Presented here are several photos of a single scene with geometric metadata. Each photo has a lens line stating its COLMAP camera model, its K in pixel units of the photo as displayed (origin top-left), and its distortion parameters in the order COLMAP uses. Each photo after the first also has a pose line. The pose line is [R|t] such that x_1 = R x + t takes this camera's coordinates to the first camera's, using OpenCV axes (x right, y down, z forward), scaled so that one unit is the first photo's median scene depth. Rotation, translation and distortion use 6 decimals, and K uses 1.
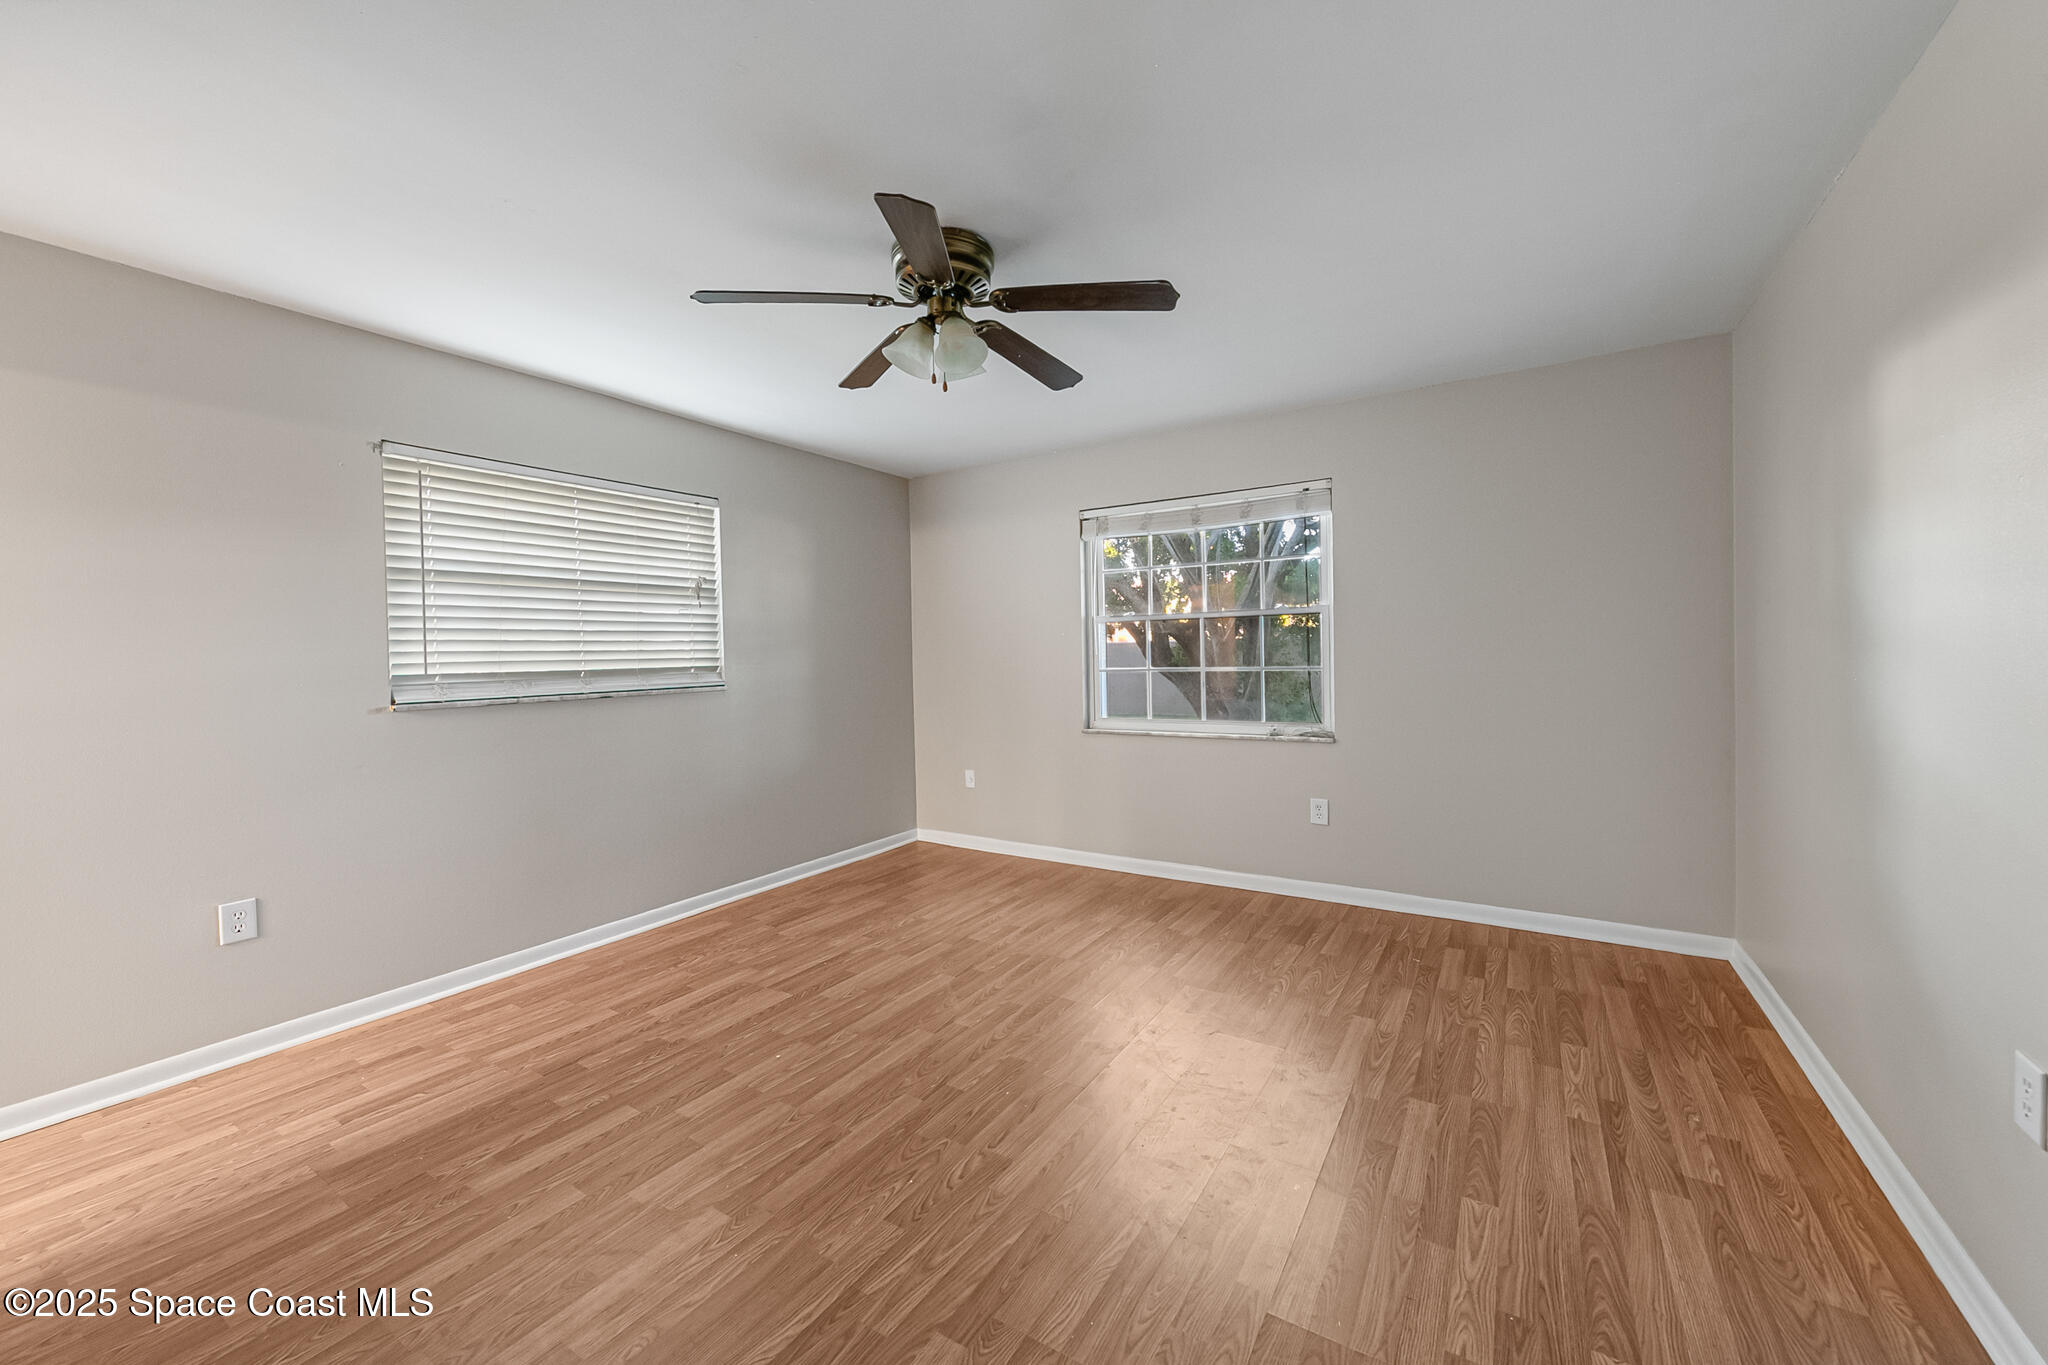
lens RADIAL K [[773.4, 0, 1024.0], [0, 773.4, 682.5], [0, 0, 1]] dist [0.000619, -0.000595]
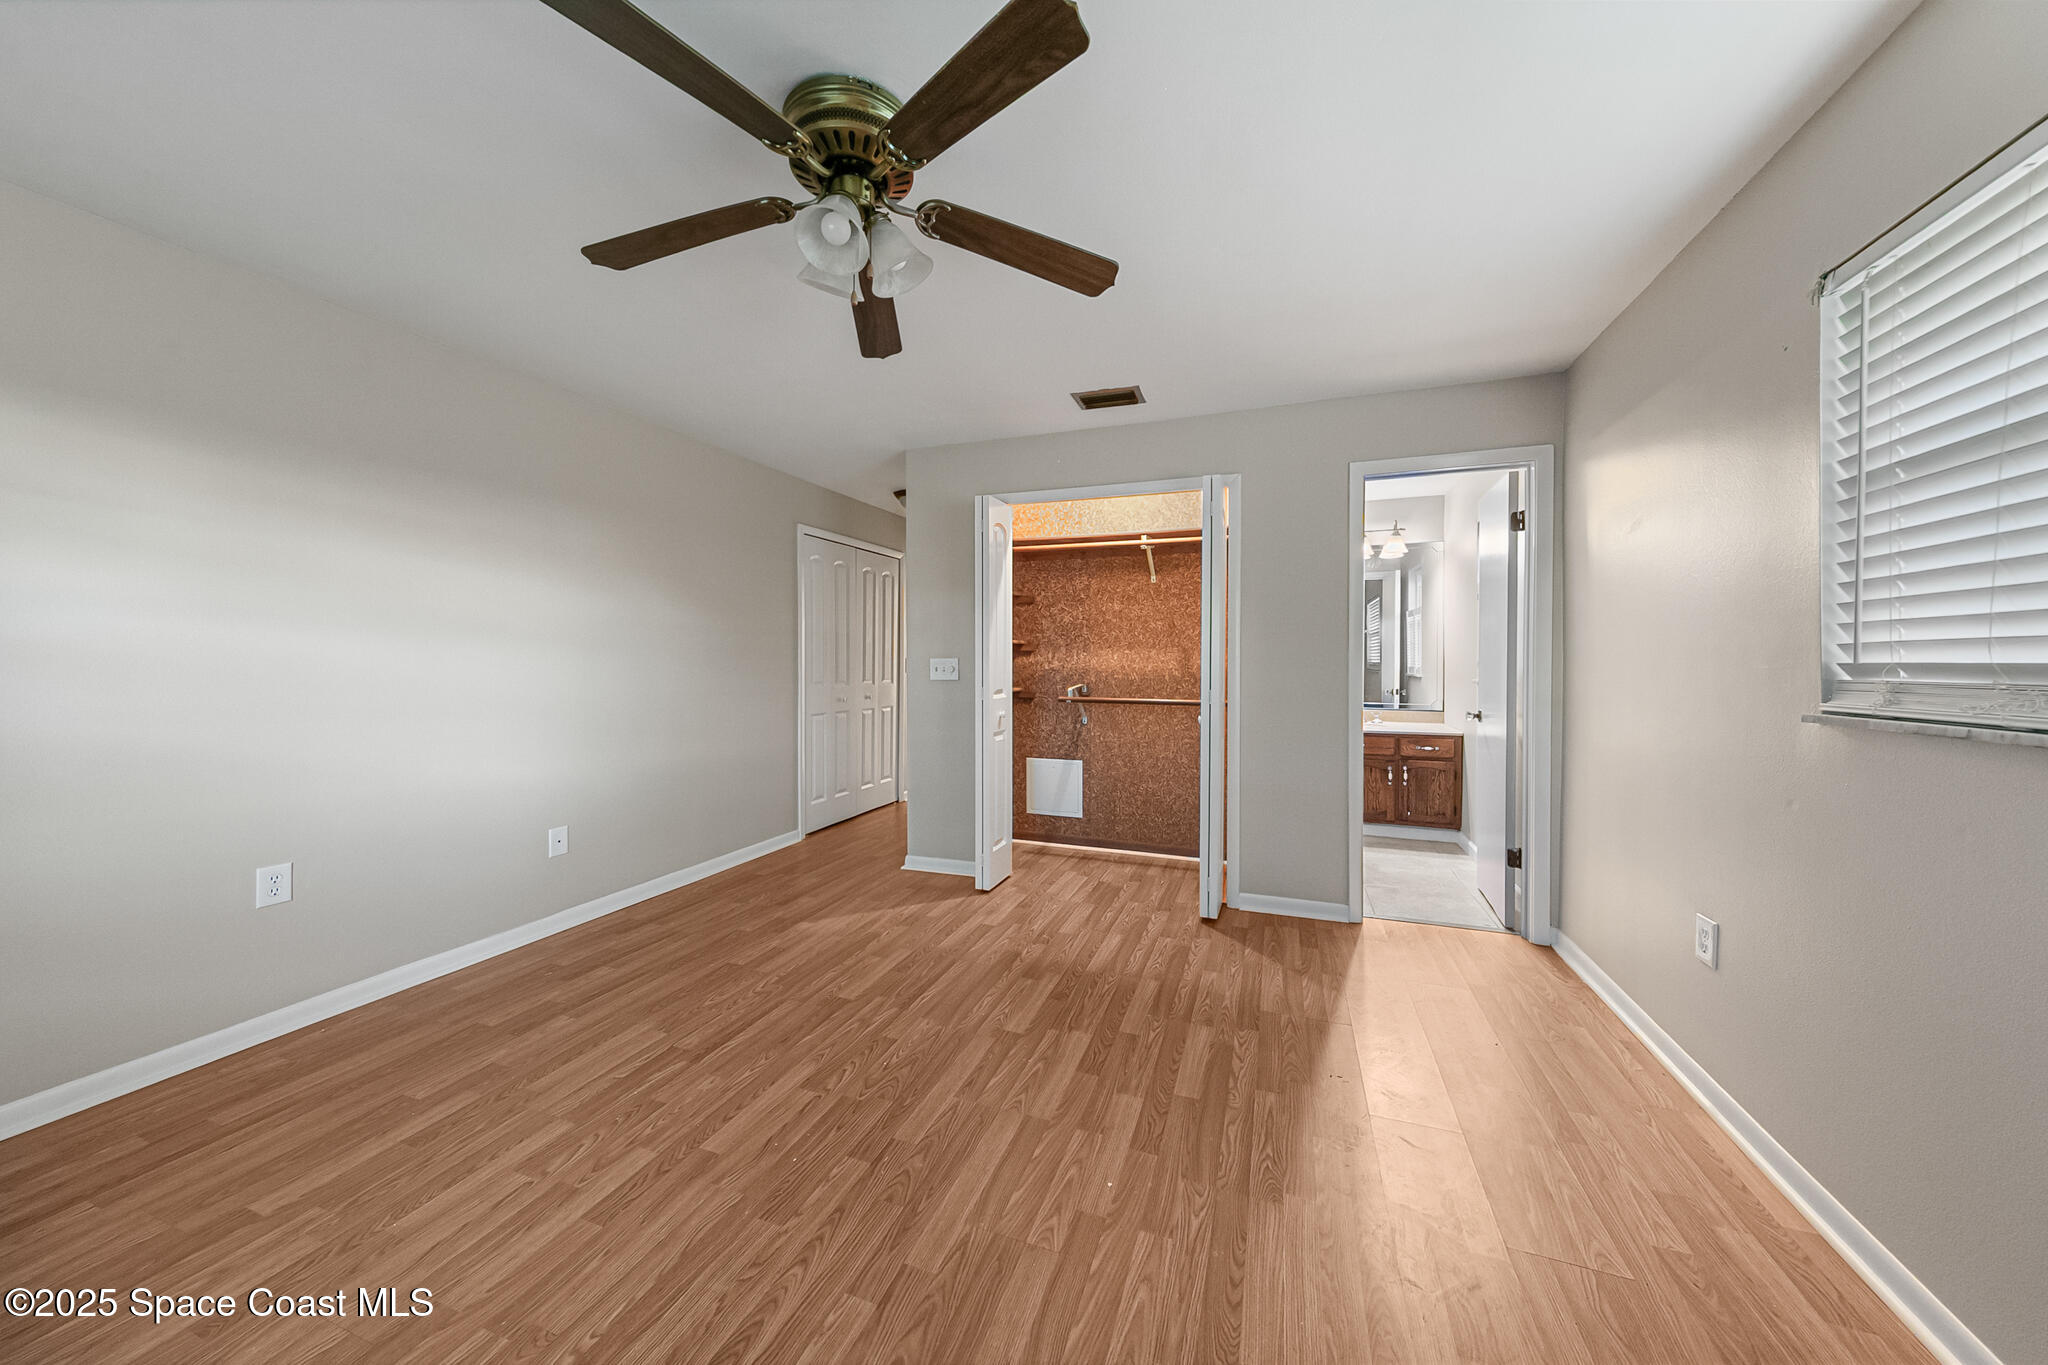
lens RADIAL K [[696.9, 0, 1023.0], [0, 696.9, 660.3], [0, 0, 1]] dist [0.000093, -0.000269]
pose [[-0.977693, 0.015863, -0.209441, -0.124207], [0.008487, 0.999313, 0.036070, -0.051193], [0.209869, 0.033488, -0.977156, 1.927735]]
